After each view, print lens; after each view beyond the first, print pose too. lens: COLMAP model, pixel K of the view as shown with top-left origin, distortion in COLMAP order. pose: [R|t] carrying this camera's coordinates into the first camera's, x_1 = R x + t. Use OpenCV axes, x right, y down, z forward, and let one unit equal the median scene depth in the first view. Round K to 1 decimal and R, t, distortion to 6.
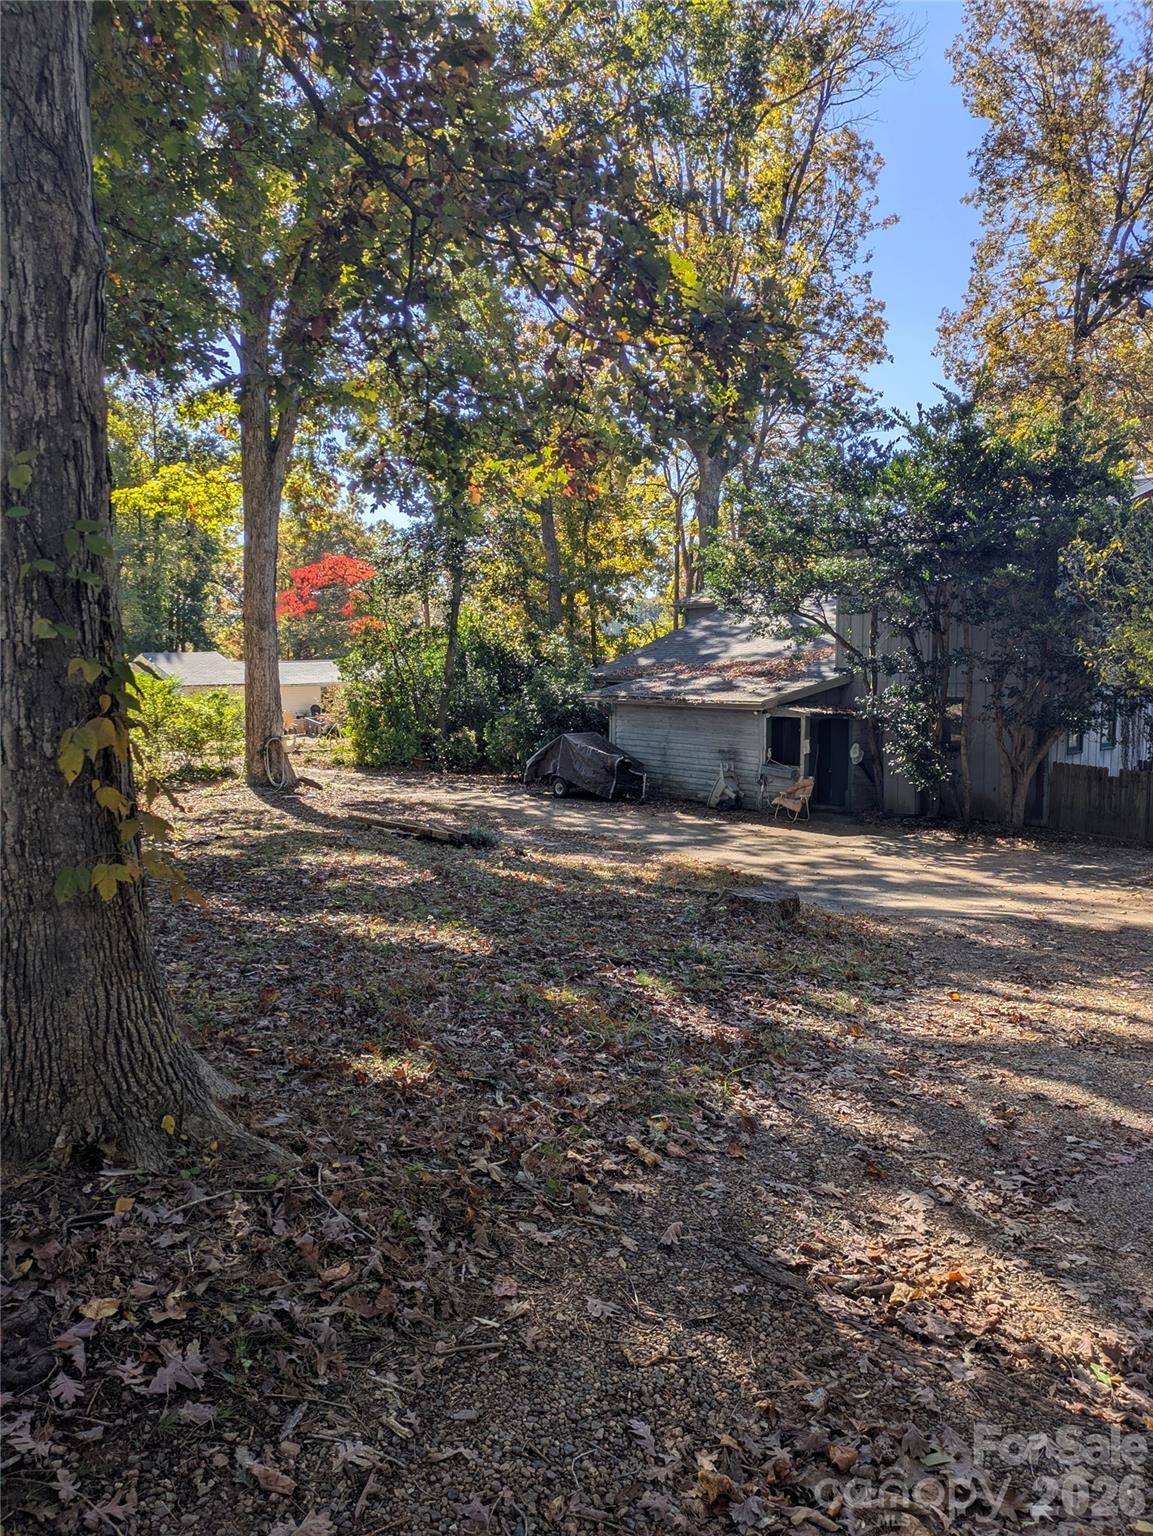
lens RADIAL K [[1094.1, 0, 576.9], [0, 1094.1, 746.0], [0, 0, 1]] dist [0.037635, -0.029798]
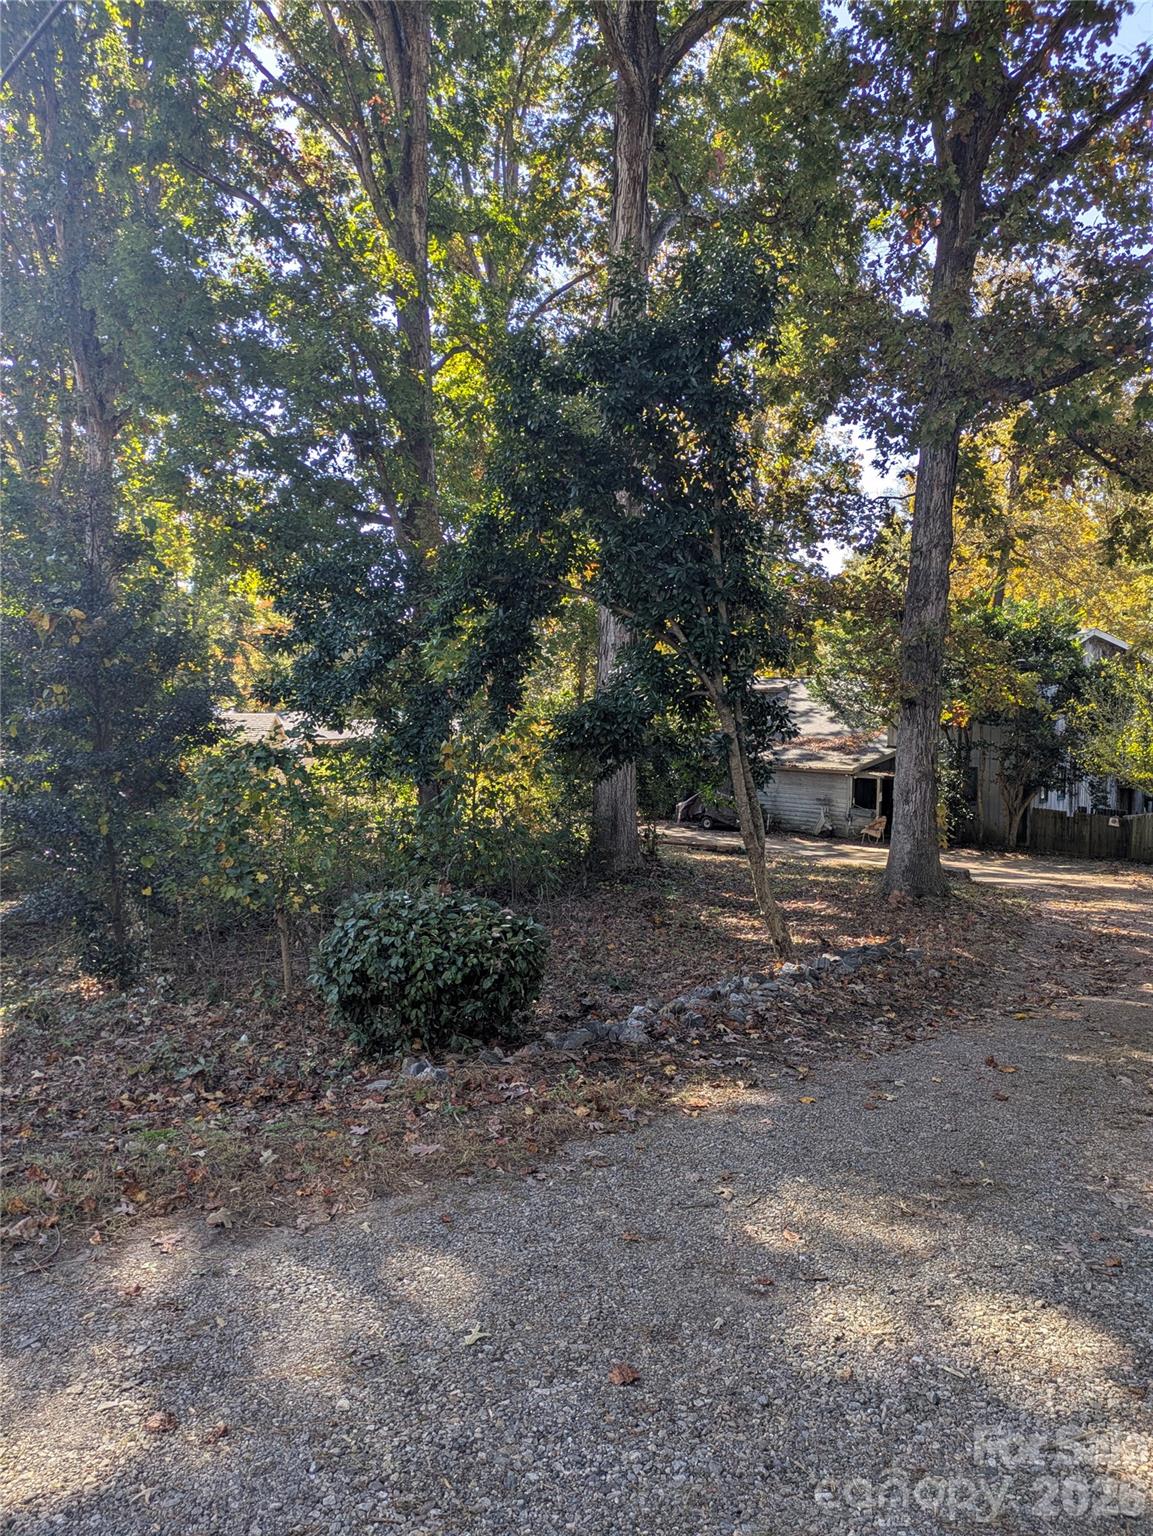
lens RADIAL K [[1094.1, 0, 562.3], [0, 1094.1, 730.8], [0, 0, 1]] dist [0.037635, -0.029798]
pose [[0.996144, 0.011029, 0.087040, -0.805101], [-0.006747, 0.998760, -0.049329, -0.028540], [-0.087476, 0.048551, 0.994983, -1.145296]]
